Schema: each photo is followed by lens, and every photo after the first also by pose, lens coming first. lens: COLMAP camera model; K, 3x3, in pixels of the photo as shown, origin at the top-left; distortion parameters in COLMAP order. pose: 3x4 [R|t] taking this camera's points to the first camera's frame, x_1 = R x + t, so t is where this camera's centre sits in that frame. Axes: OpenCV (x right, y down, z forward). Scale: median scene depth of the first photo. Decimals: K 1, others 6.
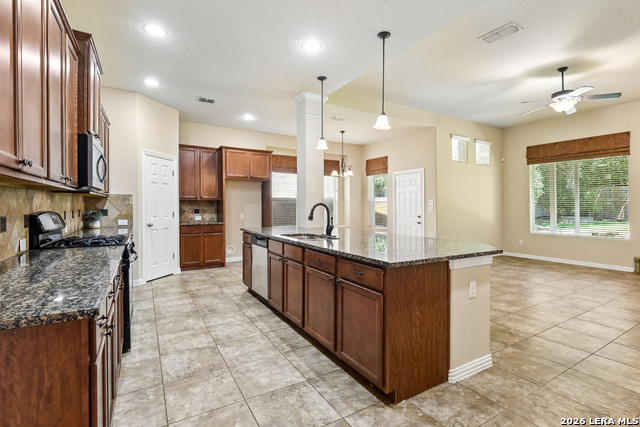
lens RADIAL K [[297.8, 0, 310.0], [0, 297.8, 203.6], [0, 0, 1]] dist [-0.008367, -0.006634]
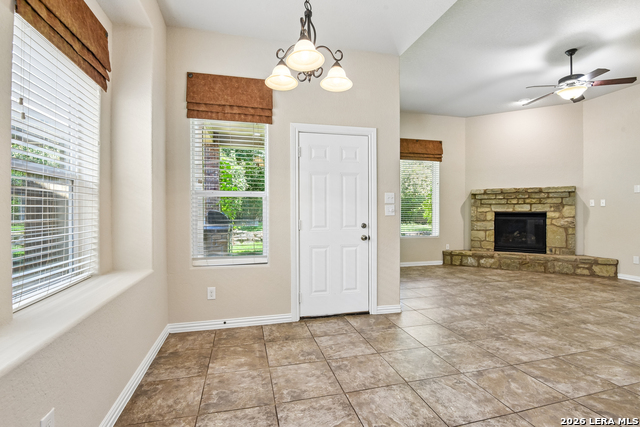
lens RADIAL K [[296.9, 0, 320.6], [0, 296.9, 215.8], [0, 0, 1]] dist [-0.014938, -0.006131]
pose [[0.261154, -0.023604, 0.965008, -0.283238], [-0.004732, 0.999658, 0.025732, 0.033856], [-0.965285, -0.011286, 0.260953, 2.121979]]
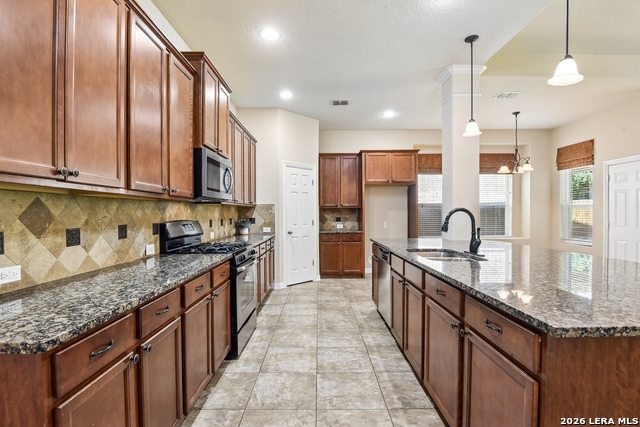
lens RADIAL K [[296.9, 0, 312.7], [0, 296.9, 218.6], [0, 0, 1]] dist [-0.014938, -0.006131]
pose [[0.862782, -0.003183, -0.505566, 0.097993], [0.015546, 0.999674, 0.020236, 0.004546], [0.505337, -0.025319, 0.862551, 0.225905]]
